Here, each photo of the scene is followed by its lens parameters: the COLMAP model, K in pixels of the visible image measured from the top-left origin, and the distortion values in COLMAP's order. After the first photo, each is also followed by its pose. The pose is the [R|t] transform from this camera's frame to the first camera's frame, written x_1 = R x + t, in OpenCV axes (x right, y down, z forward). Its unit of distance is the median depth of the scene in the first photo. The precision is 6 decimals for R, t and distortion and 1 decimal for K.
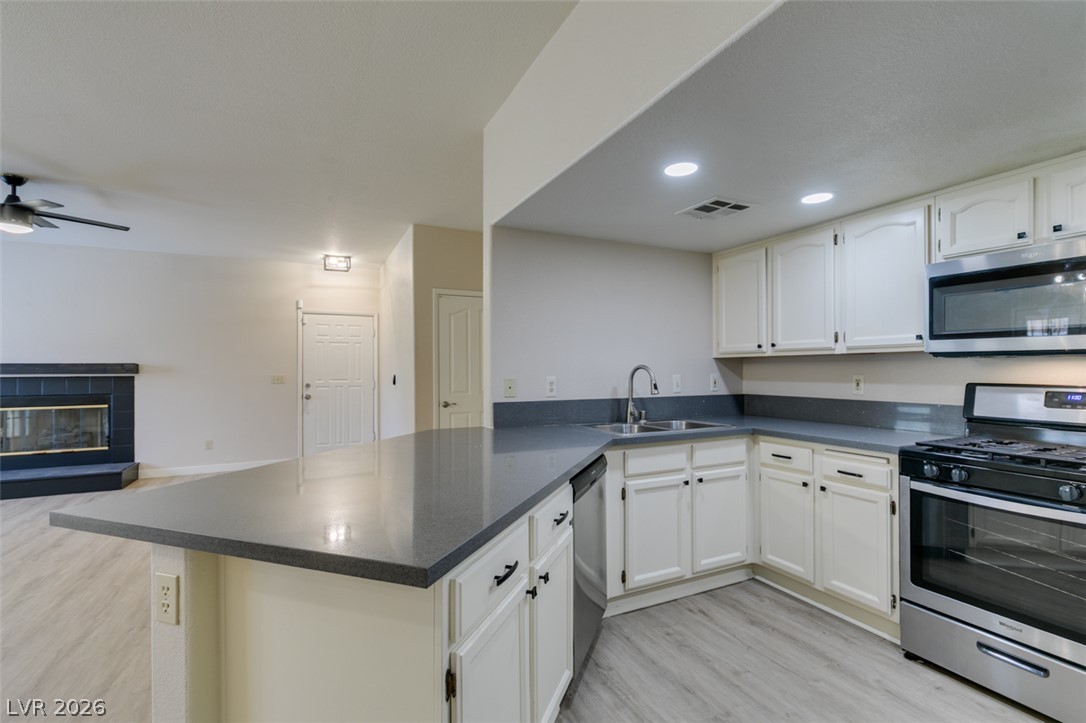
lens RADIAL K [[485.6, 0, 537.4], [0, 485.6, 367.4], [0, 0, 1]] dist [0.000666, -0.001004]
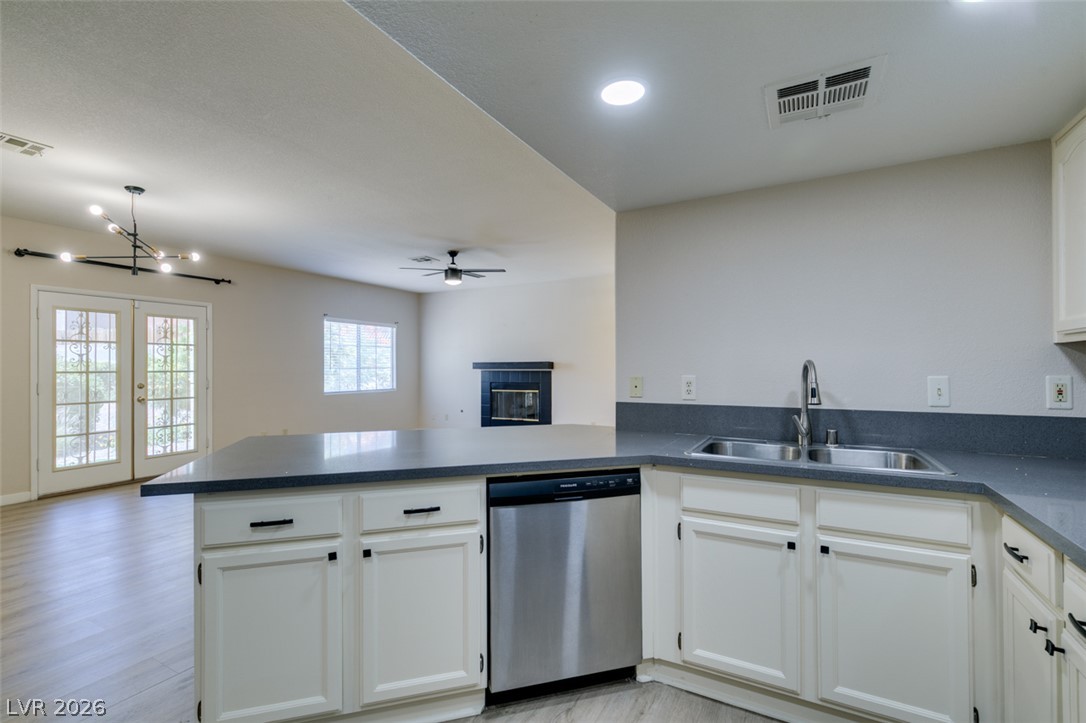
lens RADIAL K [[485.6, 0, 543.4], [0, 485.6, 364.3], [0, 0, 1]] dist [0.000666, -0.001004]
pose [[0.583983, -0.003083, -0.811760, 0.564679], [0.004475, 0.999990, -0.000578, 0.000263], [0.811753, -0.003295, 0.583991, 0.328181]]
